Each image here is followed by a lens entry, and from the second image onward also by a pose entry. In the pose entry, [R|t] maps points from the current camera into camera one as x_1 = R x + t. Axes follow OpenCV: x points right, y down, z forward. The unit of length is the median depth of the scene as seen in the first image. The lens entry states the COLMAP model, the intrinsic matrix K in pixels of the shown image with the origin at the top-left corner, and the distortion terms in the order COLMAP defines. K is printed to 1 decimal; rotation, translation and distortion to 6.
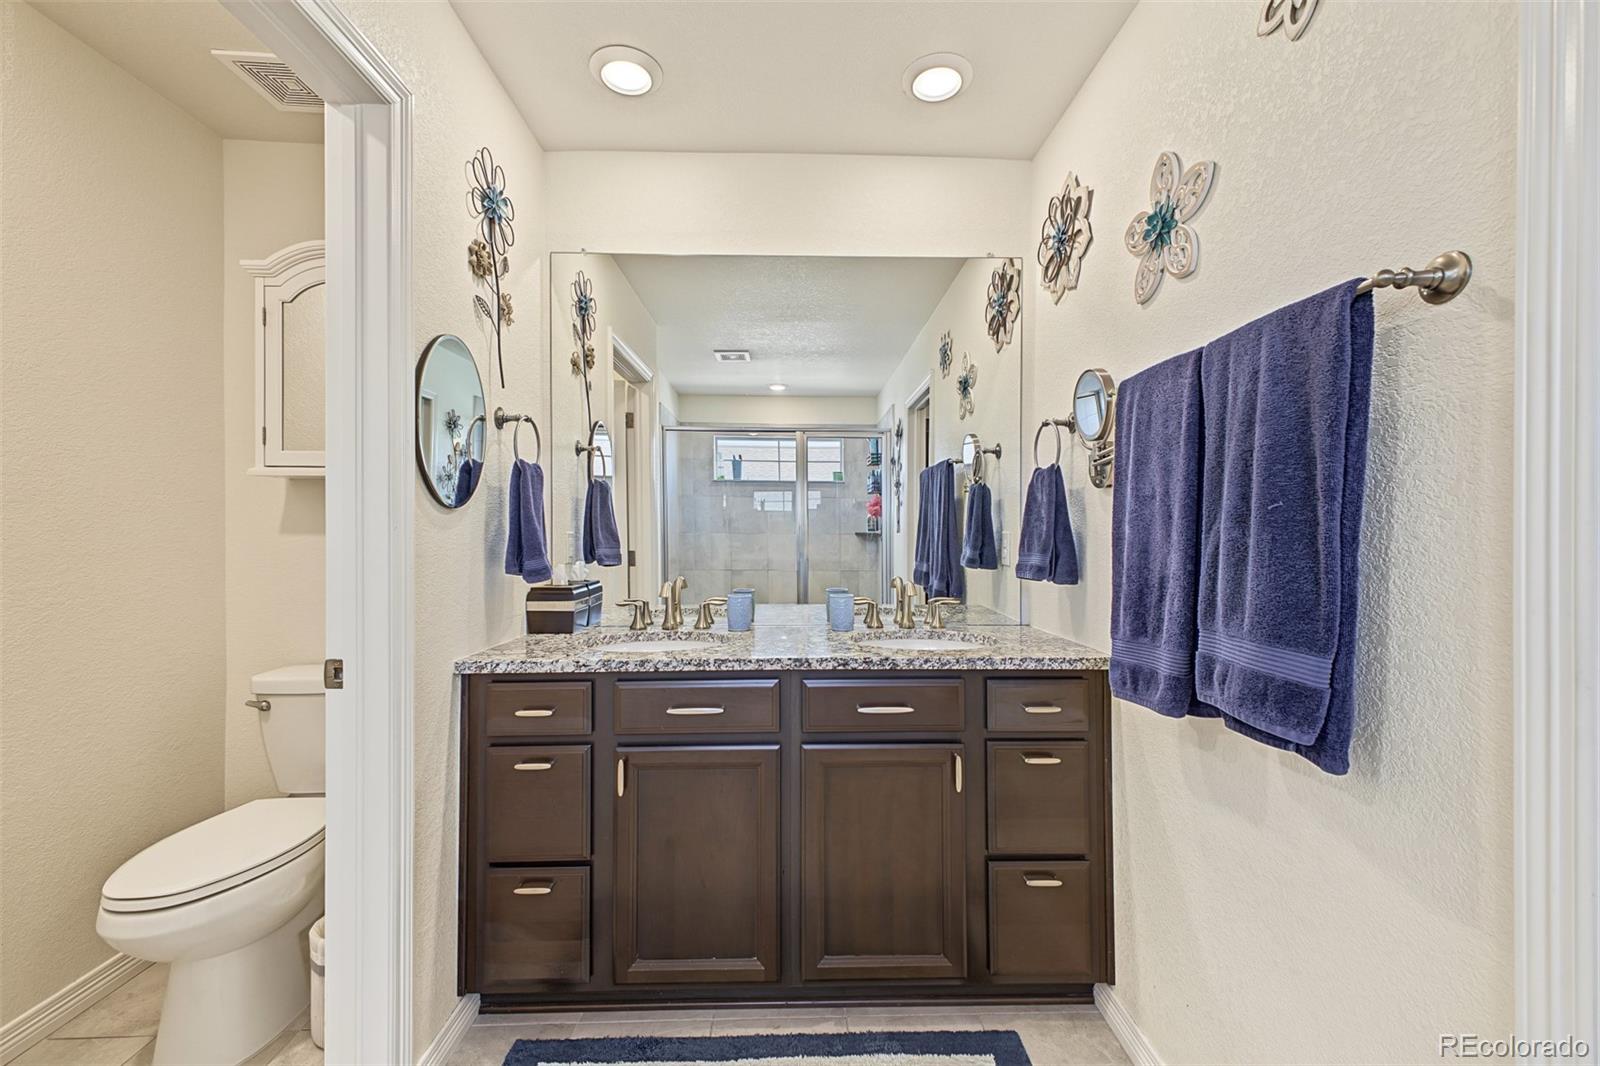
lens RADIAL K [[638.7, 0, 797.7], [0, 638.7, 531.1], [0, 0, 1]] dist [0.016635, -0.005290]
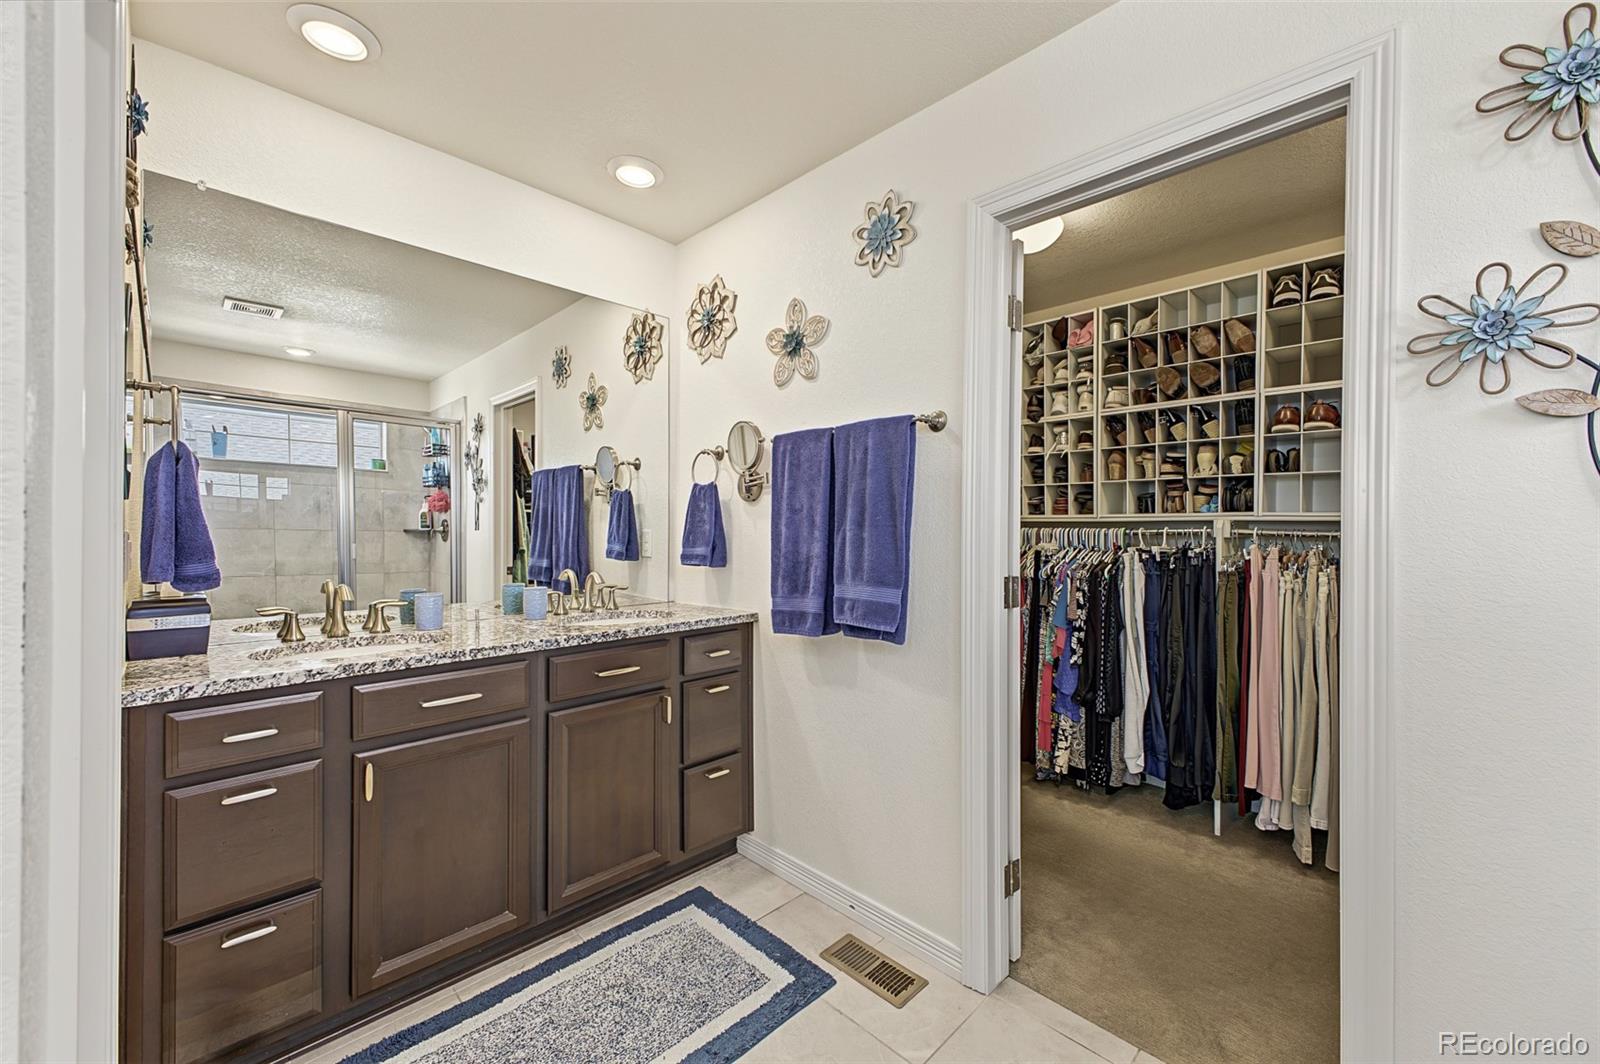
lens RADIAL K [[638.7, 0, 803.0], [0, 638.7, 532.9], [0, 0, 1]] dist [0.016635, -0.005290]
pose [[0.720289, -0.003090, 0.693667, -0.474347], [-0.002963, 0.999967, 0.007531, -0.004538], [-0.693668, -0.007479, 0.720256, -0.161077]]
